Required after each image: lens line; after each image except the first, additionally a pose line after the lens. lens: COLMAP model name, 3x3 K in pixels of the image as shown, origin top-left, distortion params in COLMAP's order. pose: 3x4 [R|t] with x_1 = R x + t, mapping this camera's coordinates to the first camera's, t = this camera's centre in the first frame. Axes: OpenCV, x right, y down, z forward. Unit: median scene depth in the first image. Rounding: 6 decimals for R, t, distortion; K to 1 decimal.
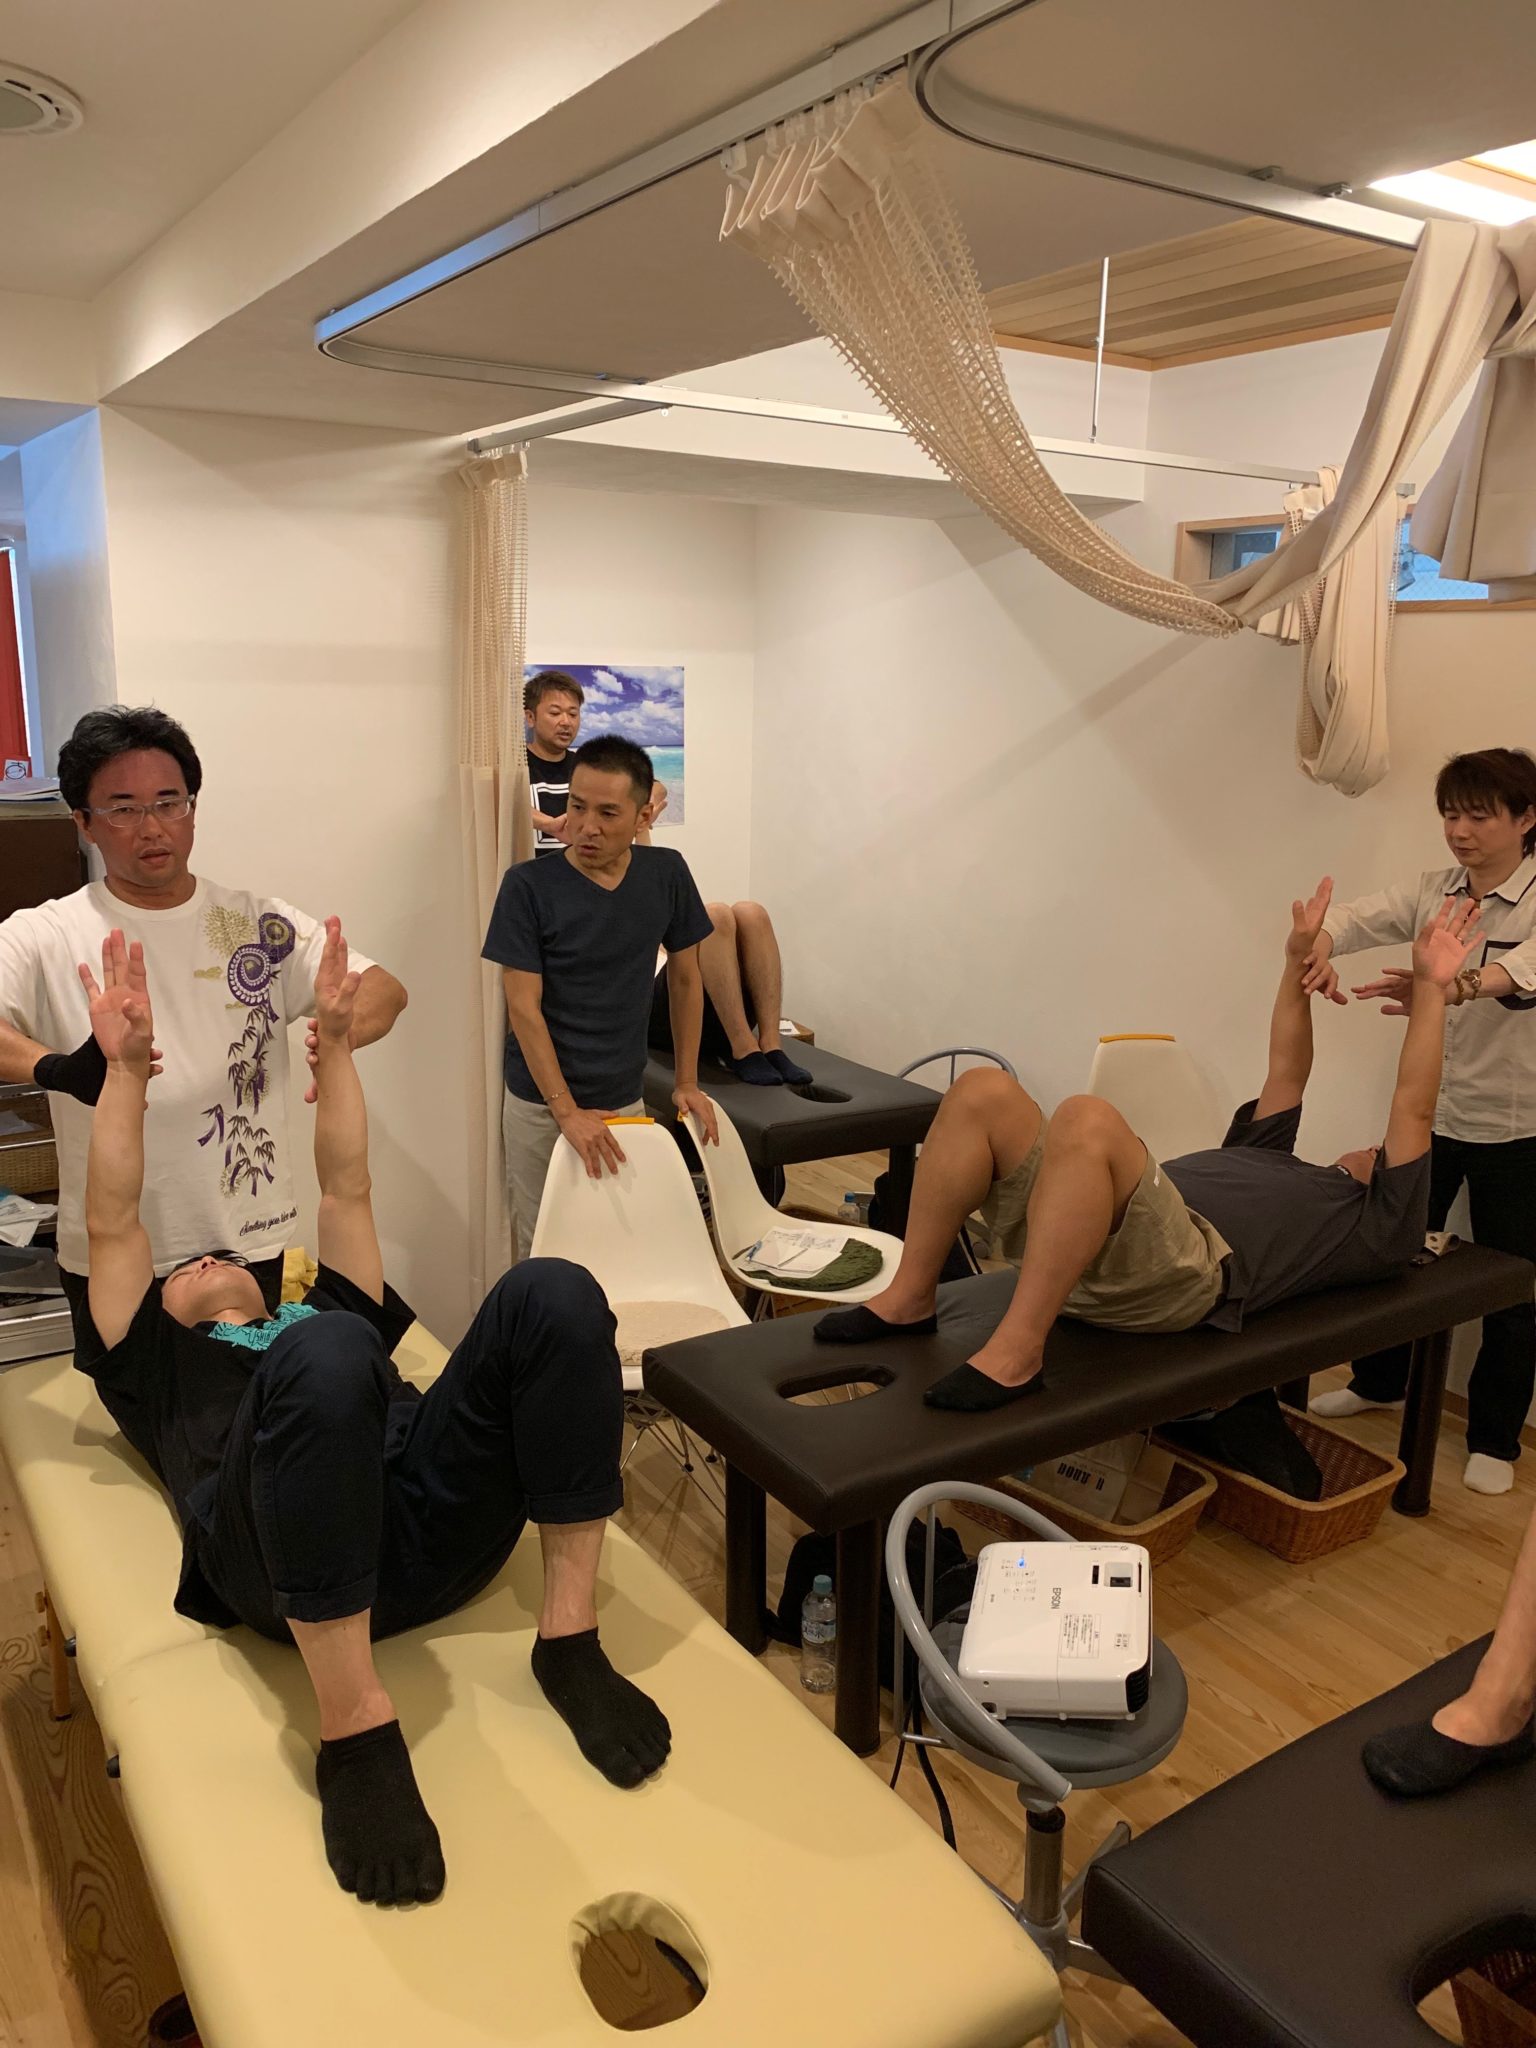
lens RADIAL K [[1564.7, 0, 768.0], [0, 1564.7, 1024.0], [0, 0, 1]] dist [0.006251, 0.009425]
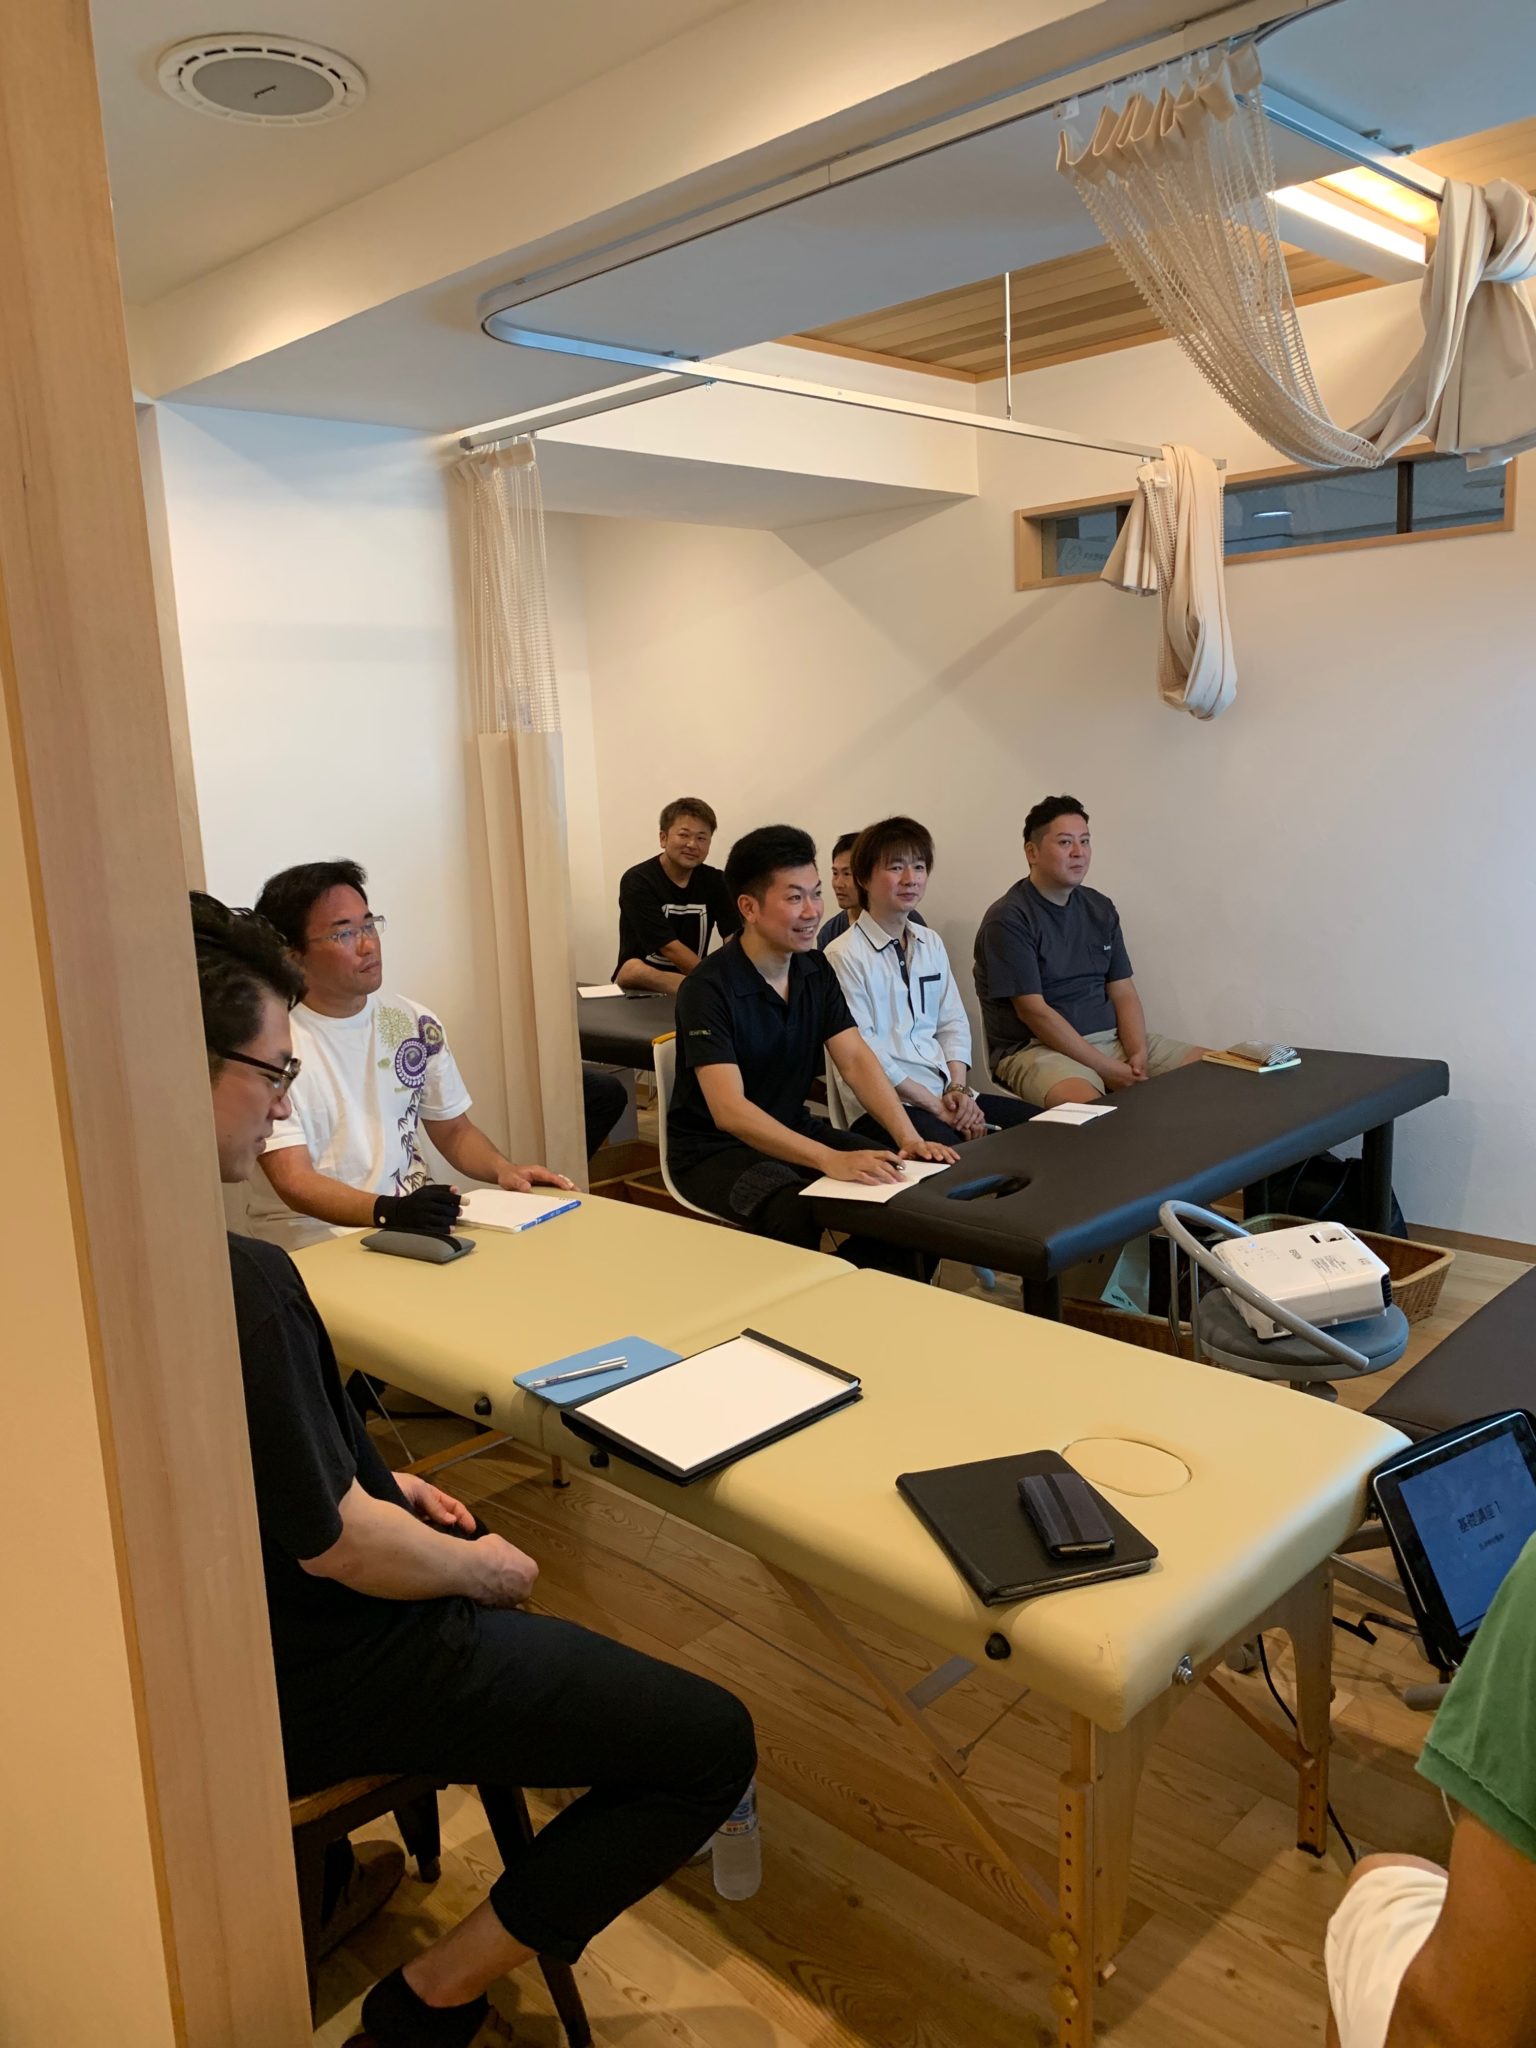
lens RADIAL K [[1579.6, 0, 766.8], [0, 1579.6, 969.1], [0, 0, 1]] dist [0.000075, 0.002238]
pose [[0.974283, -0.100273, 0.201789, -0.242508], [0.116681, 0.990621, -0.071103, 0.098188], [-0.192767, 0.092819, 0.976845, -0.084767]]
